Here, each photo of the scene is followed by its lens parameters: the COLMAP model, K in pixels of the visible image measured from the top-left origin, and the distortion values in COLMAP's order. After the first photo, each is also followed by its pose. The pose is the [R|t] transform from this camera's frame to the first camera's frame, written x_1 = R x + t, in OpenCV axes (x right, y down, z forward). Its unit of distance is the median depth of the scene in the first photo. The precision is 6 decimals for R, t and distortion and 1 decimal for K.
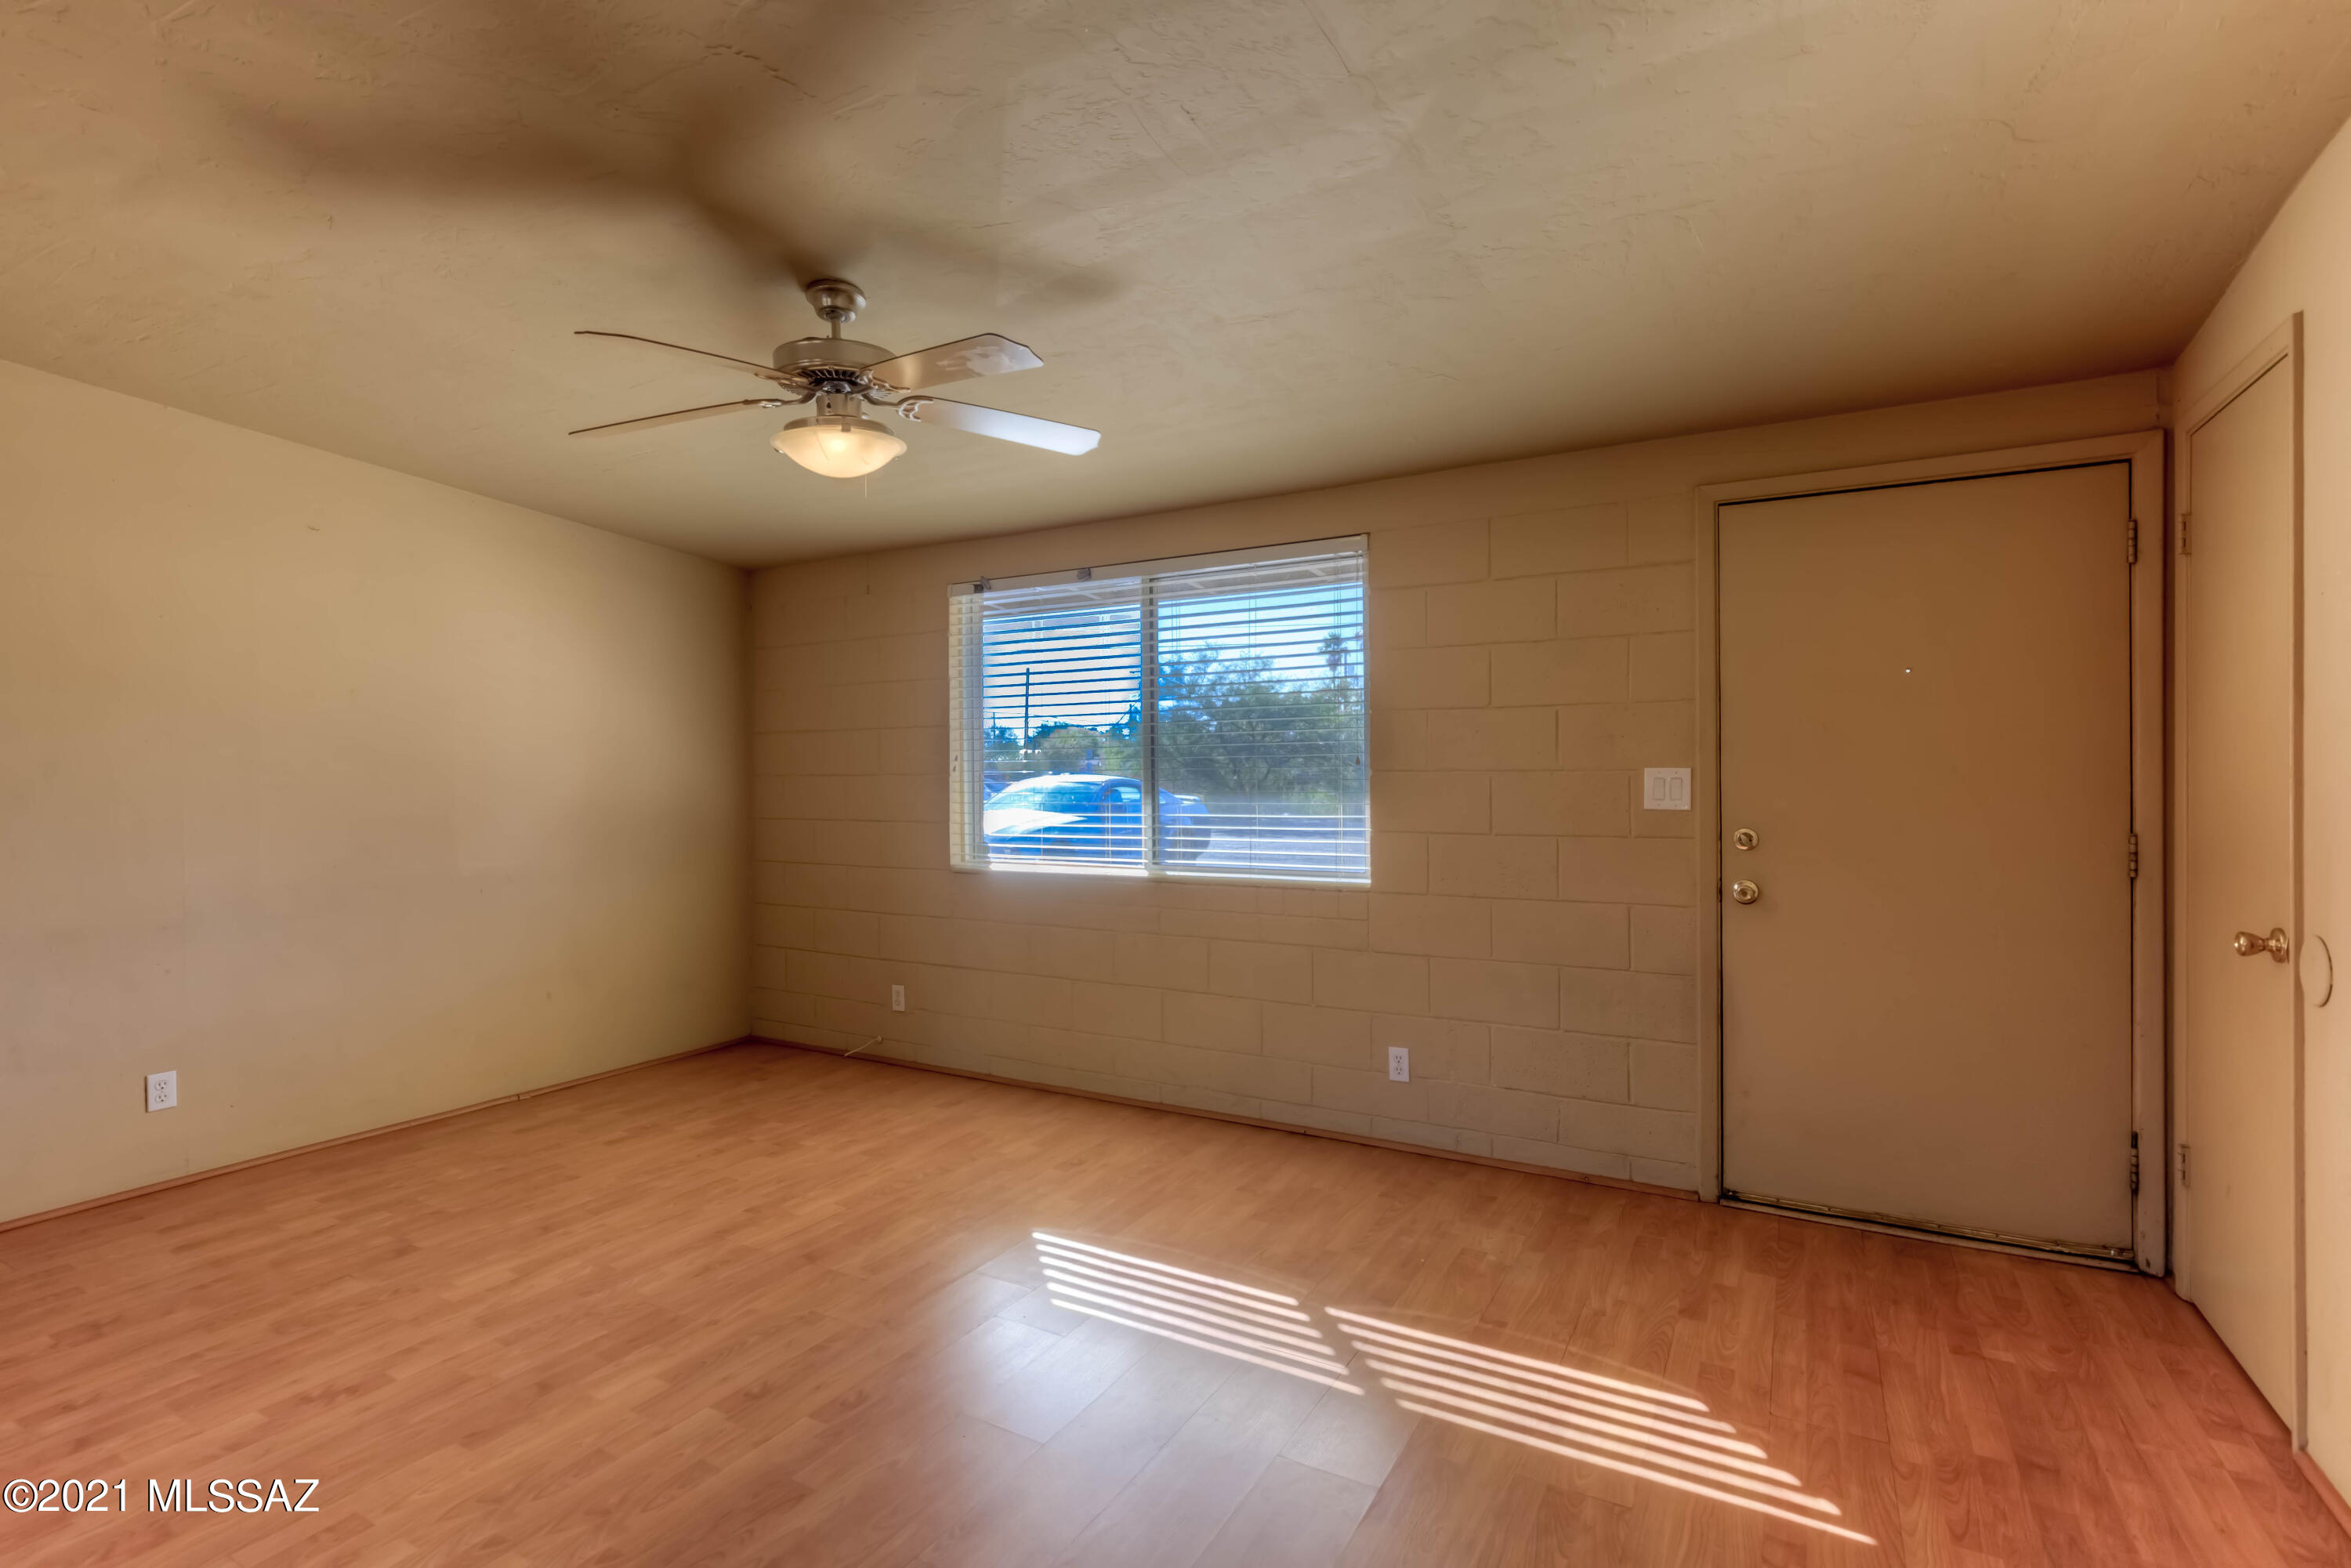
lens RADIAL K [[1104.2, 0, 1171.6], [0, 1104.2, 776.1], [0, 0, 1]] dist [-0.008490, 0.000096]
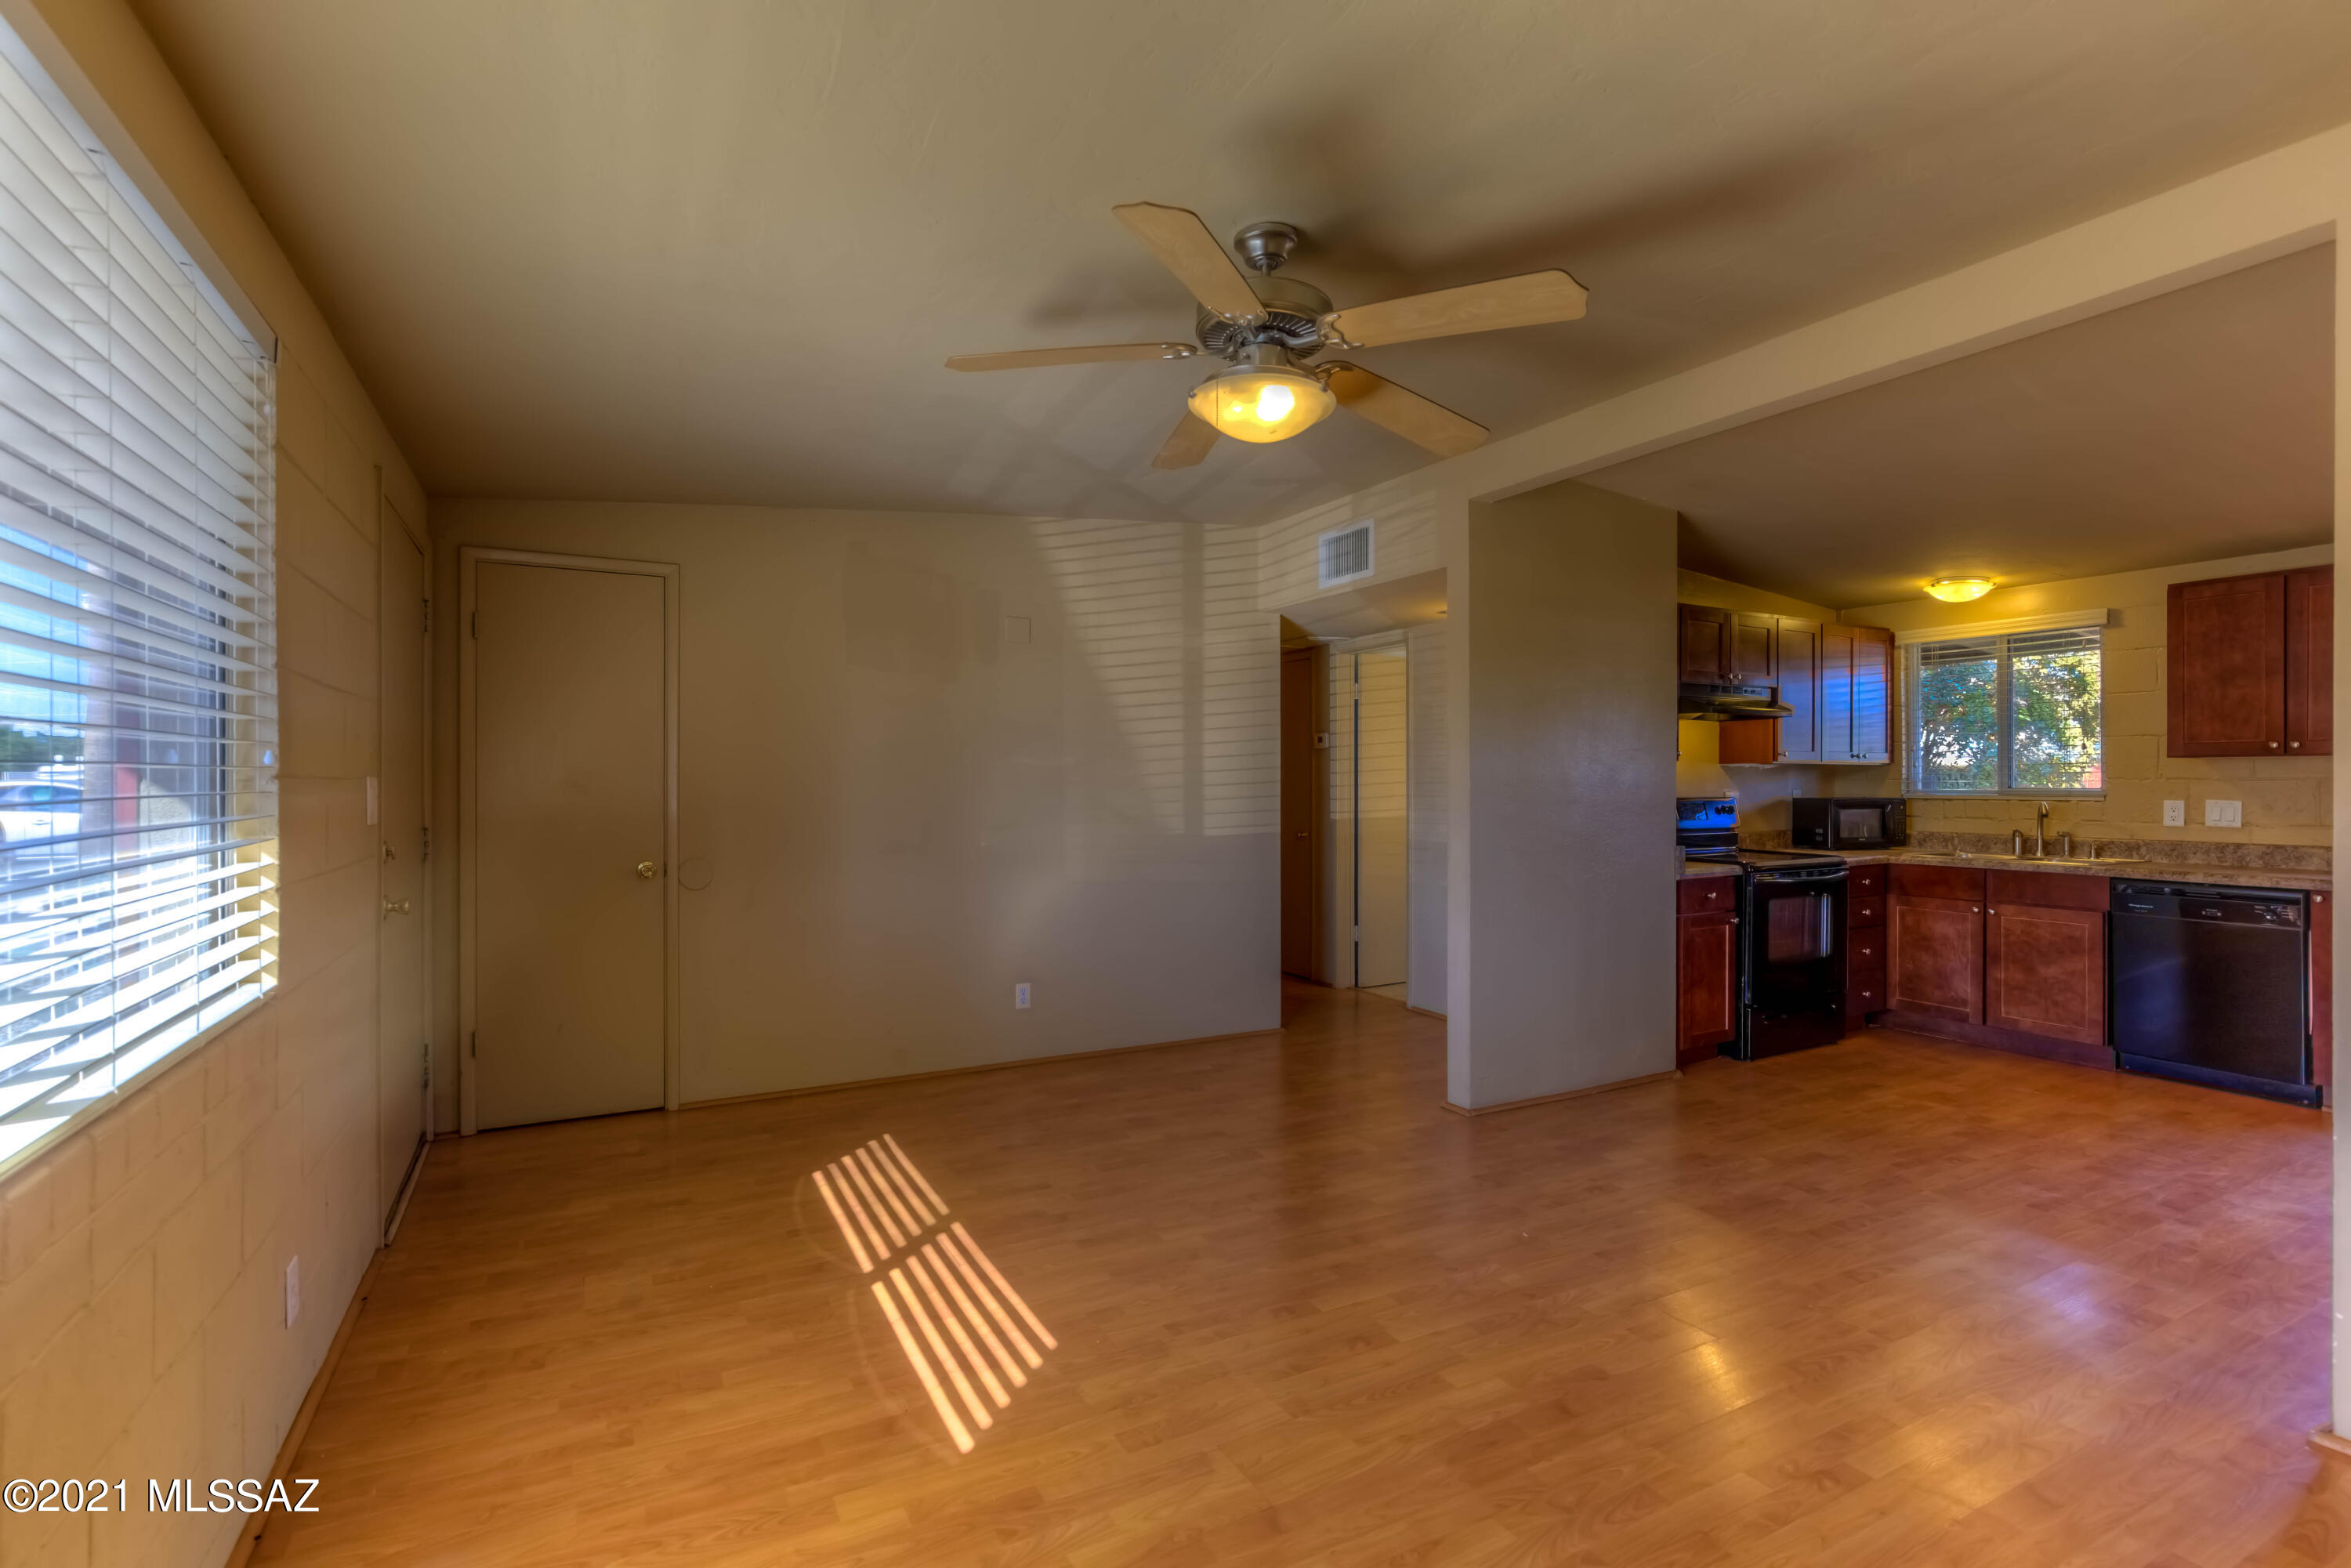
lens RADIAL K [[1085.6, 0, 1175.5], [0, 1085.6, 784.0], [0, 0, 1]] dist [-0.004110, 0.000820]
pose [[-0.852414, 0.000697, 0.522867, -0.556967], [0.001876, 0.999997, 0.001725, -0.003964], [-0.522864, 0.002451, -0.852413, 1.427444]]
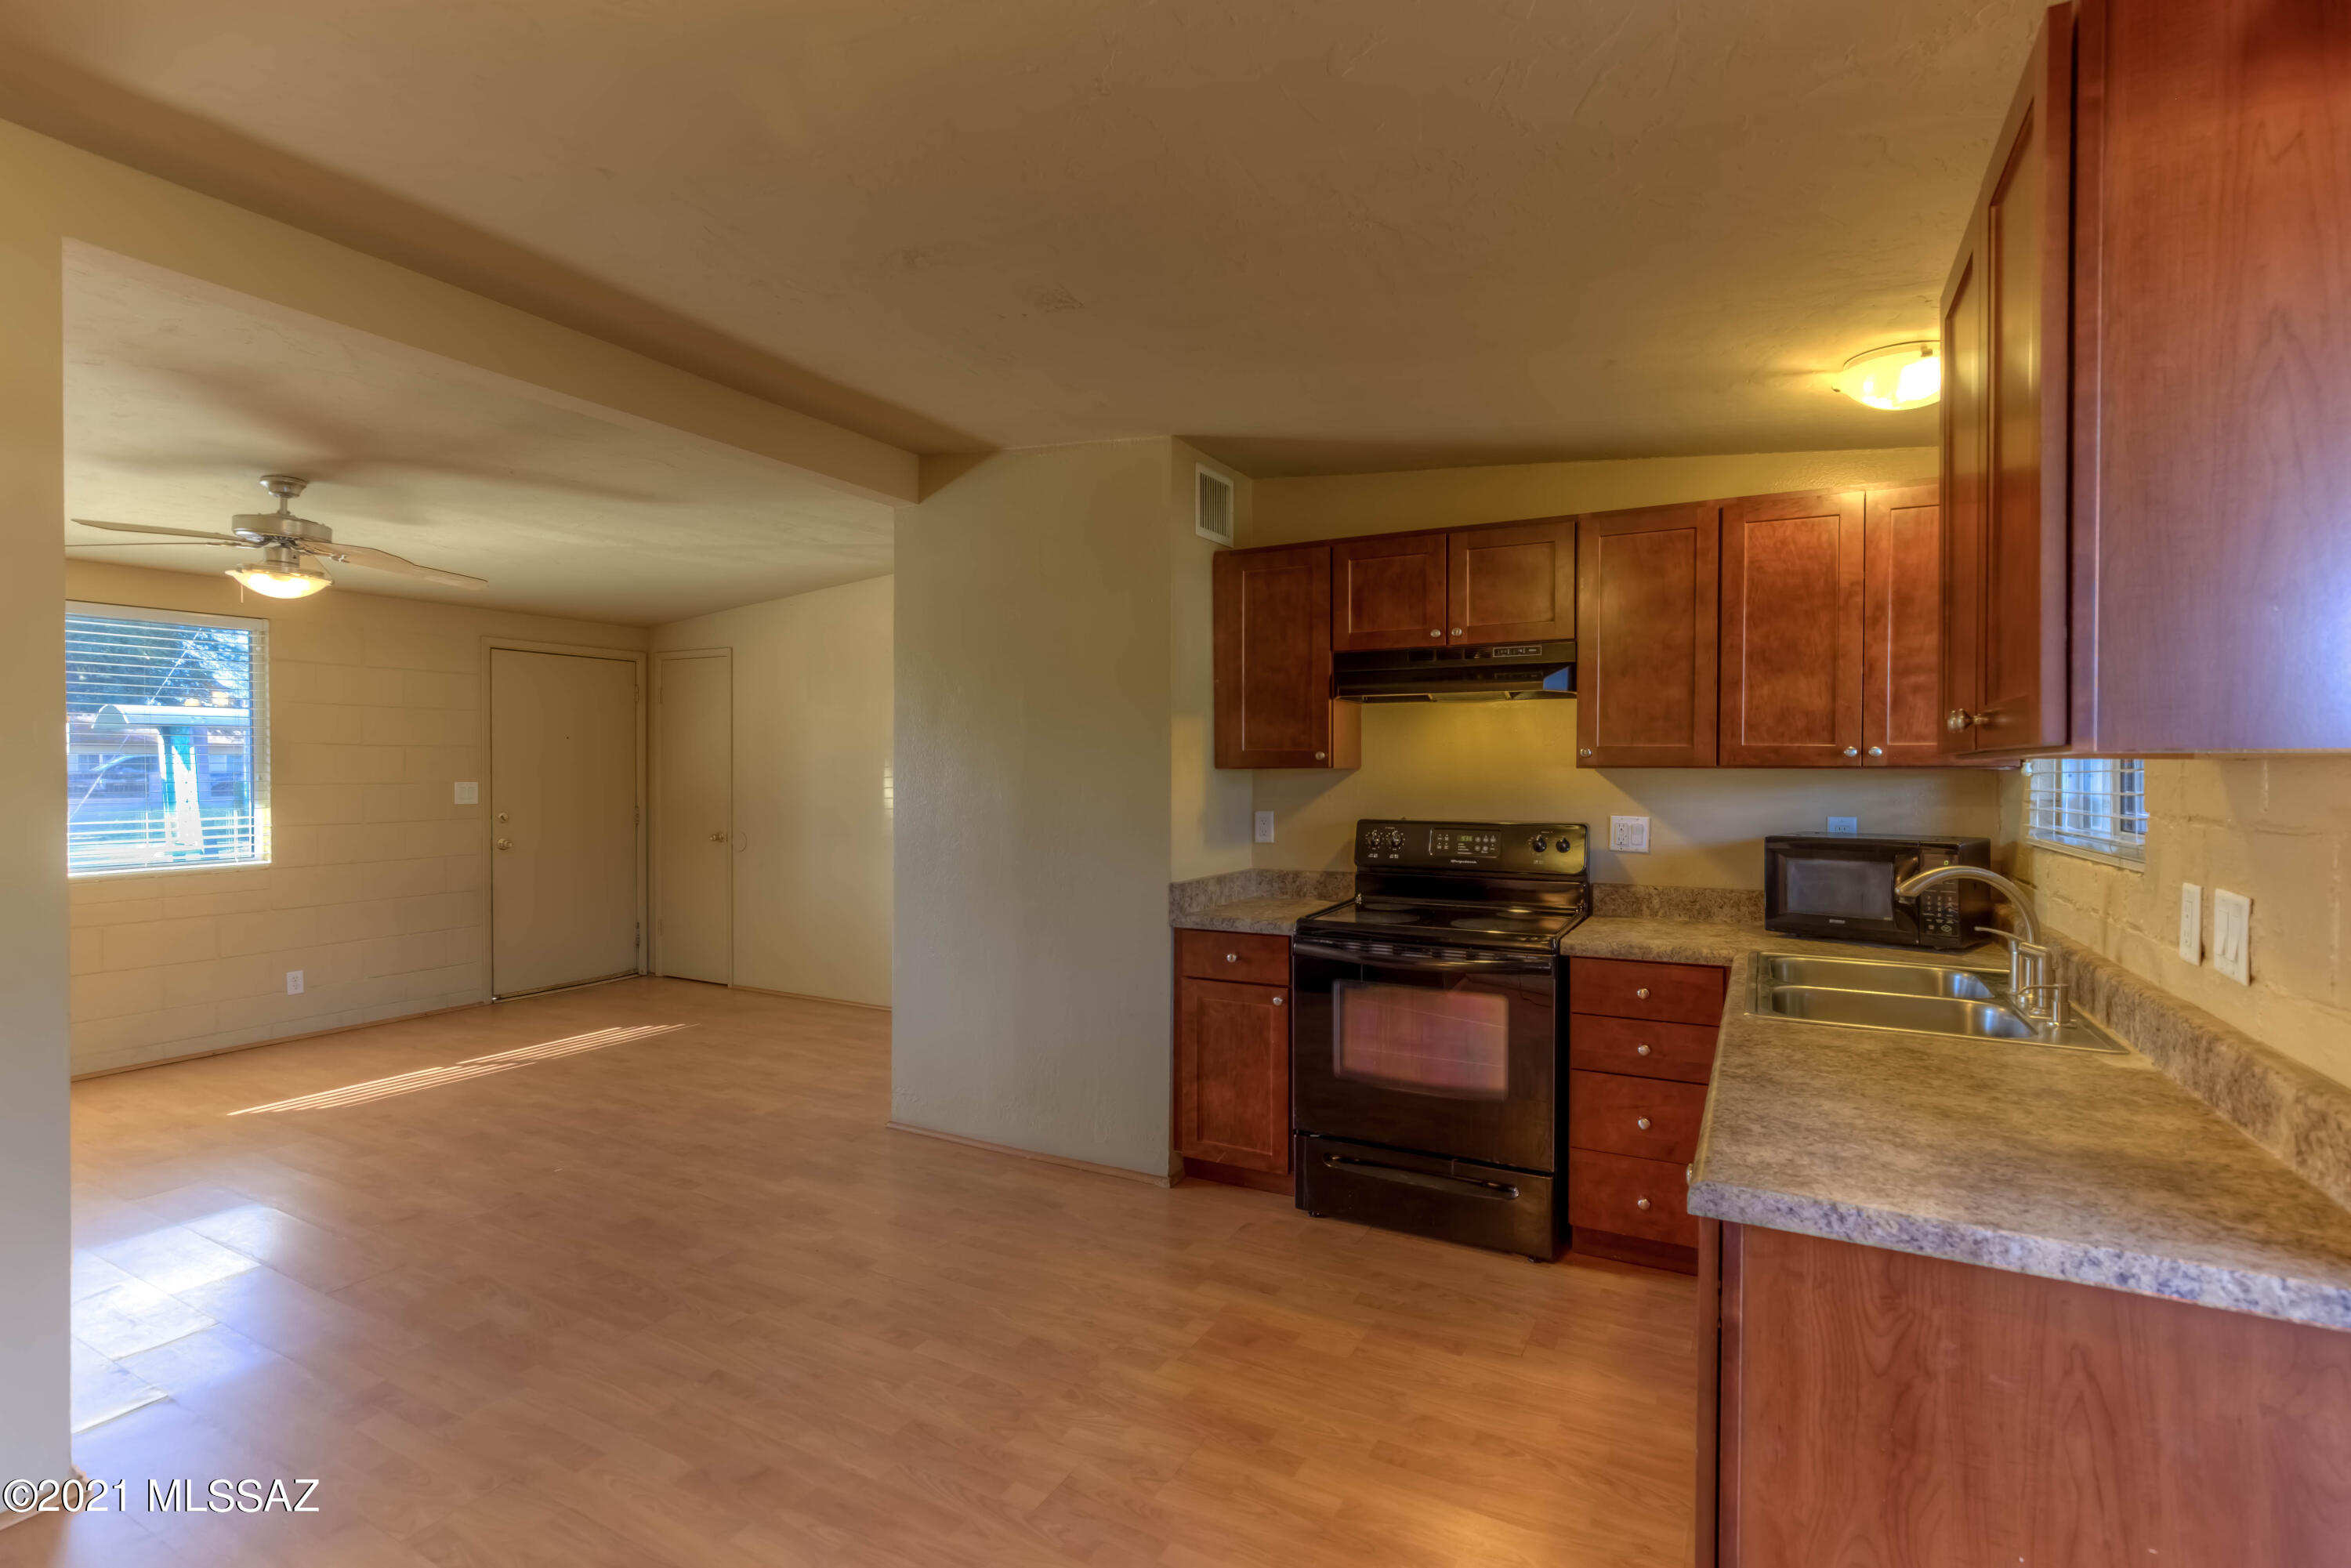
lens RADIAL K [[1096.1, 0, 1177.7], [0, 1096.1, 780.0], [0, 0, 1]] dist [-0.000991, 0.000139]
pose [[-0.025830, -0.006977, 0.999642, -1.495537], [-0.002600, 0.999973, 0.006912, -0.027895], [-0.999663, -0.002421, -0.025848, -0.177813]]
